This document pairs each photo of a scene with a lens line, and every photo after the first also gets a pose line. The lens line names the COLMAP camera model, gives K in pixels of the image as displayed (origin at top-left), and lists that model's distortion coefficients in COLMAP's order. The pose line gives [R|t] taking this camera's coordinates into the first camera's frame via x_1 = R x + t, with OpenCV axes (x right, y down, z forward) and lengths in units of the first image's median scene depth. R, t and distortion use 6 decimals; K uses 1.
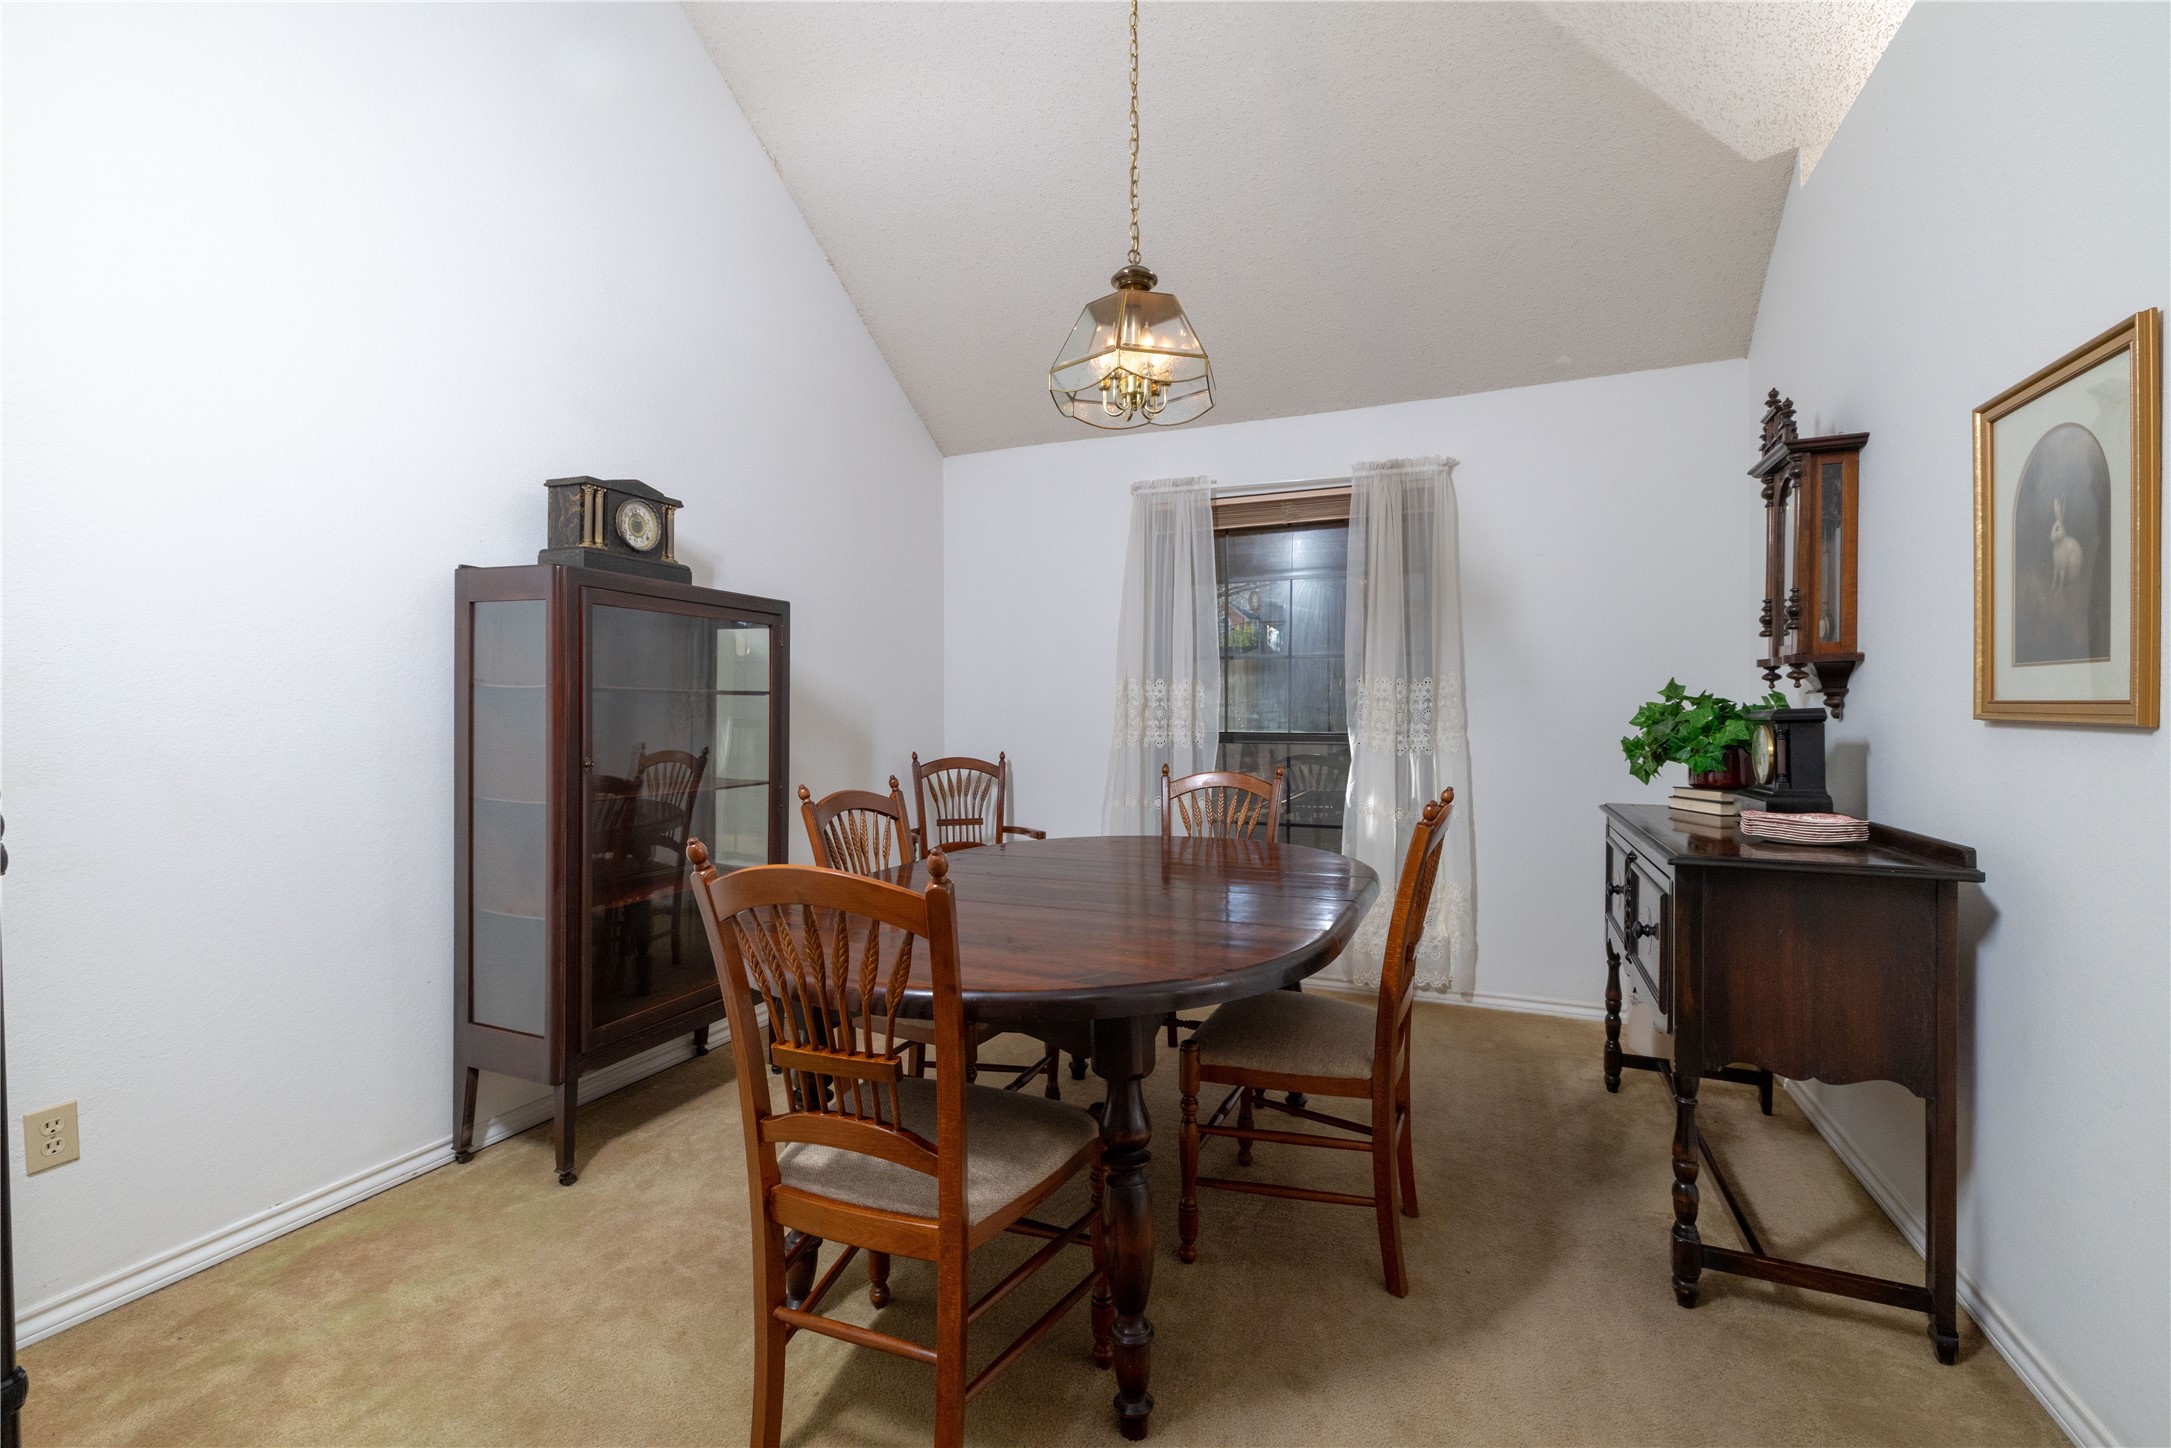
lens RADIAL K [[944.4, 0, 1096.8], [0, 944.4, 727.6], [0, 0, 1]] dist [-0.001829, 0.000148]
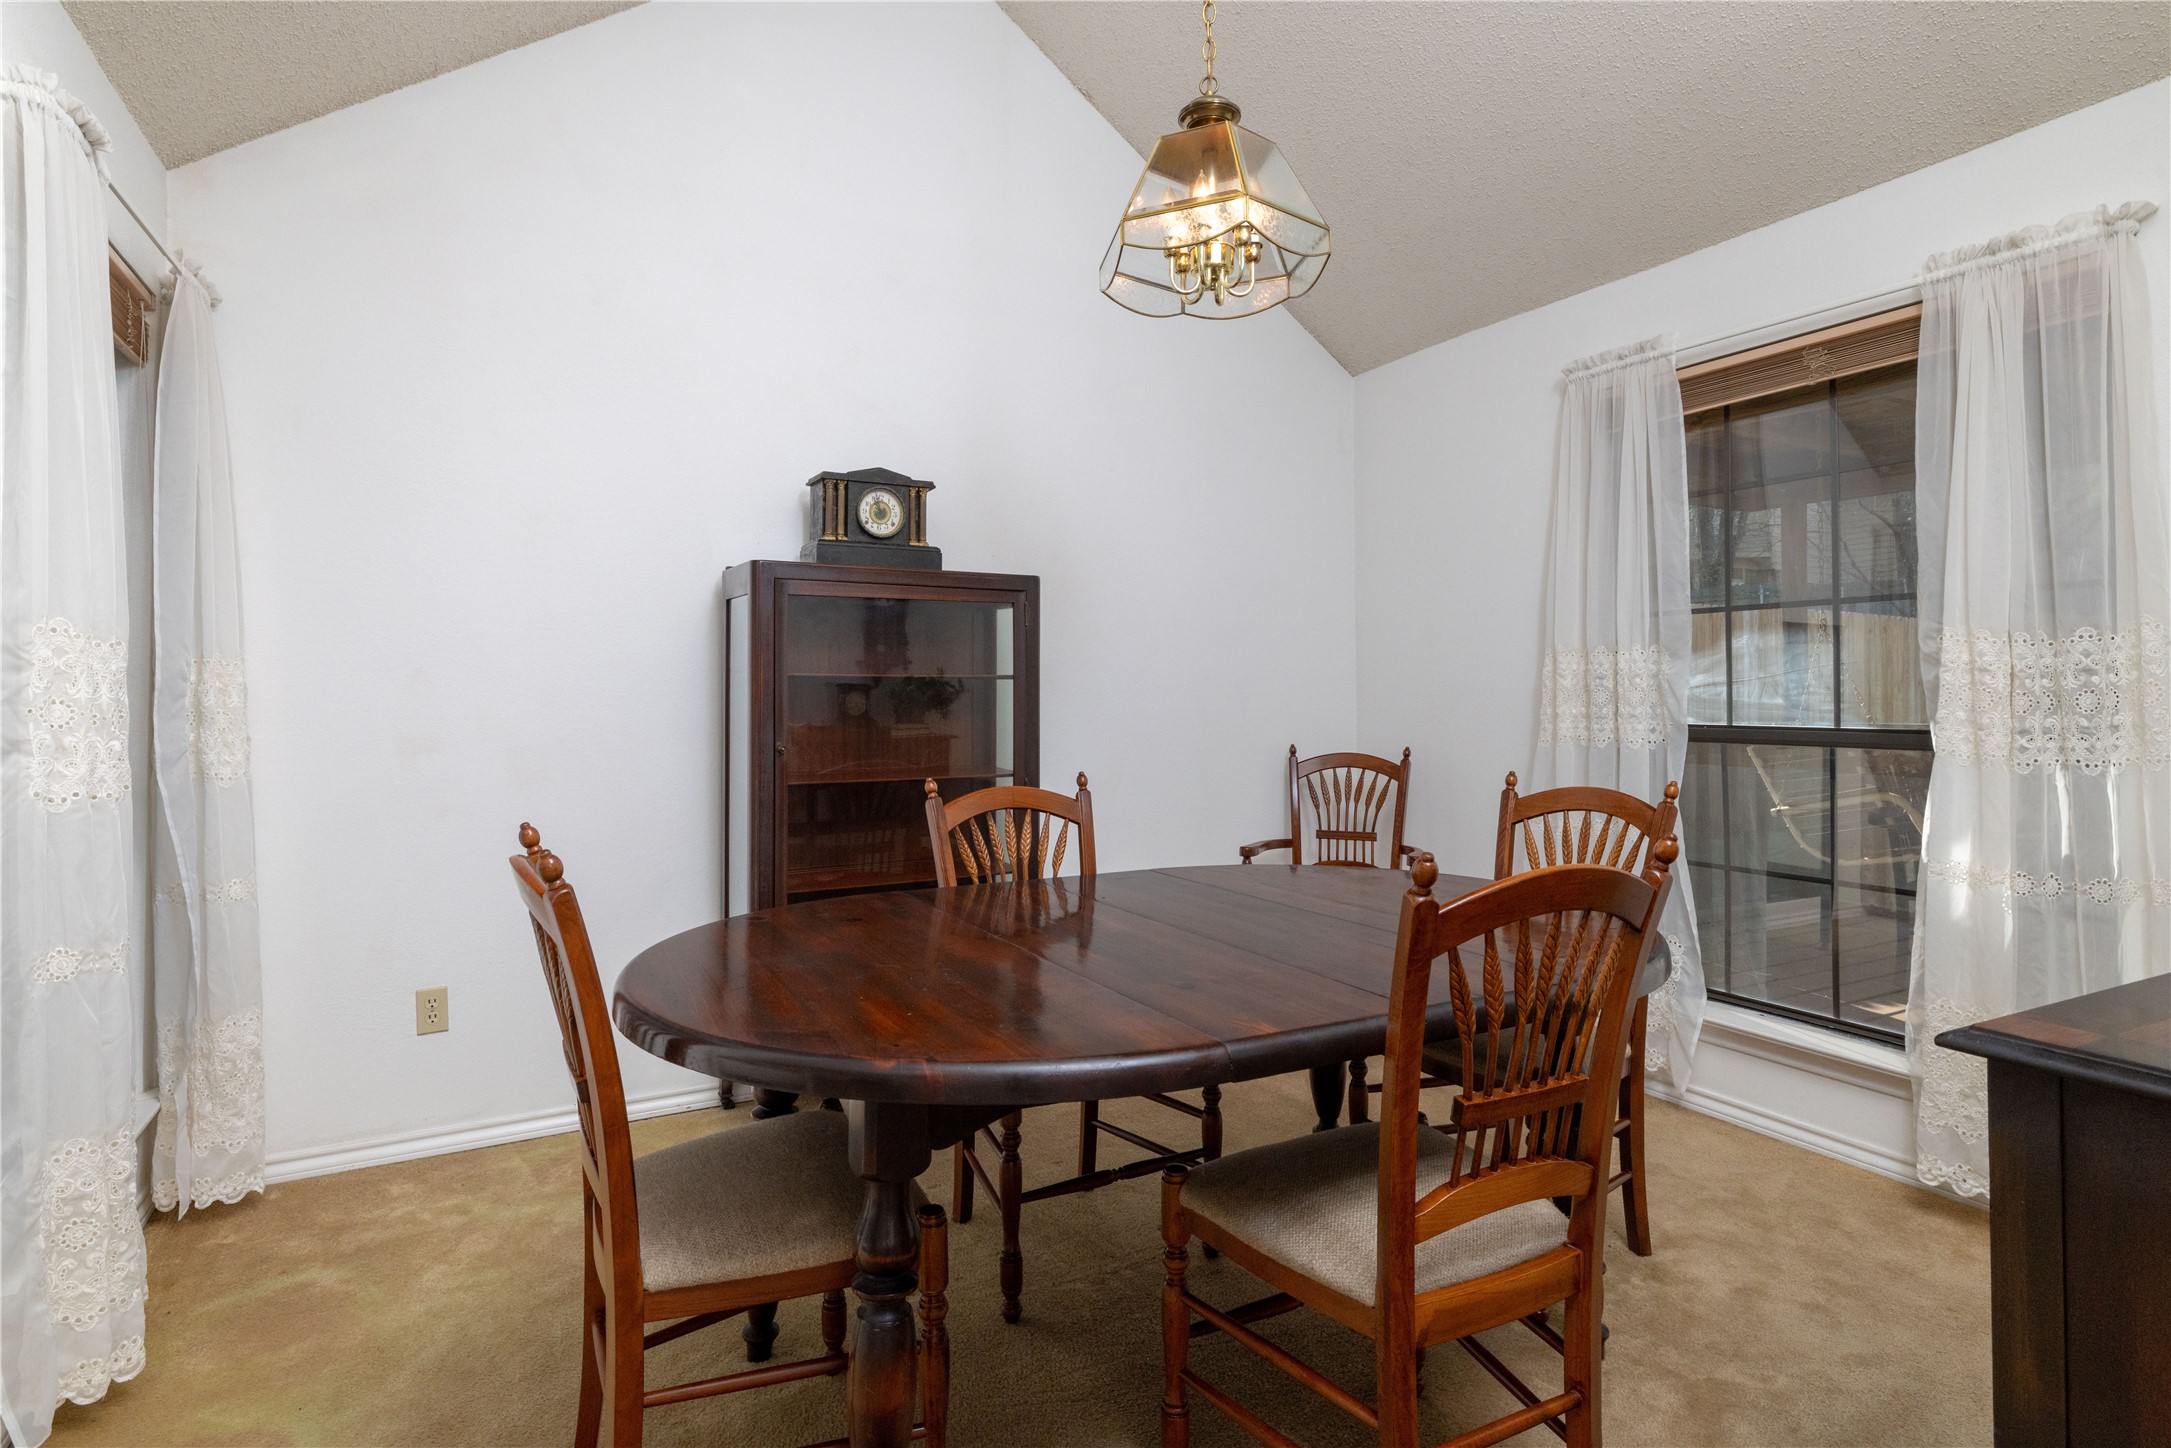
lens RADIAL K [[1089.0, 0, 1082.2], [0, 1089.0, 704.6], [0, 0, 1]] dist [0.001334, 0.000008]
pose [[0.777918, 0.003120, -0.628358, 0.289209], [-0.006983, 0.999969, -0.003681, -0.005139], [0.628326, 0.007251, 0.777916, 0.166662]]
